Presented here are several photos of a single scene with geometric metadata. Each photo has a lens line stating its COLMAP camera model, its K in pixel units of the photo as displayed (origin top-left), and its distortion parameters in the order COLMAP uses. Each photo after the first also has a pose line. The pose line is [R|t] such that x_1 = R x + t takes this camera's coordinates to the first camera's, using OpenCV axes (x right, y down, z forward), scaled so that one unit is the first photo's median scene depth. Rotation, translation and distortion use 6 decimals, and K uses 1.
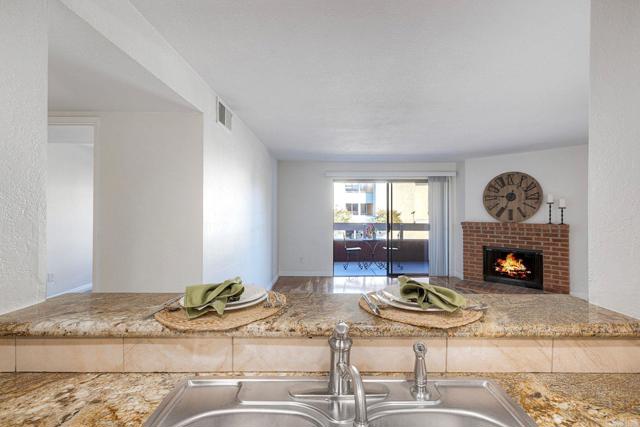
lens RADIAL K [[290.8, 0, 328.6], [0, 290.8, 209.9], [0, 0, 1]] dist [-0.000052, 0.000059]
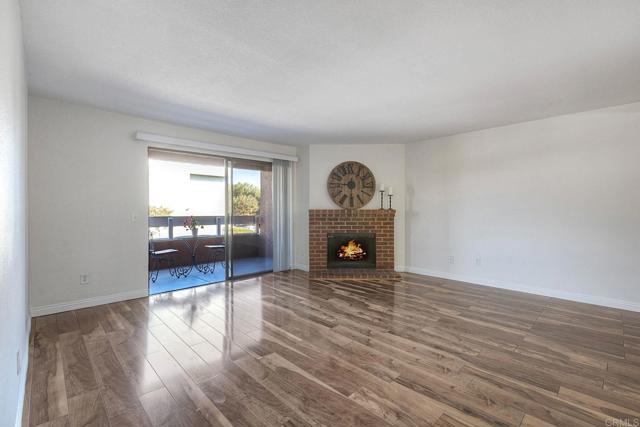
lens RADIAL K [[290.8, 0, 328.6], [0, 290.8, 209.9], [0, 0, 1]] dist [-0.000052, 0.000059]
pose [[0.710578, -0.002592, 0.703613, -0.176770], [0.000221, 0.999994, 0.003460, 0.042438], [-0.703618, -0.002303, 0.710575, 0.309754]]
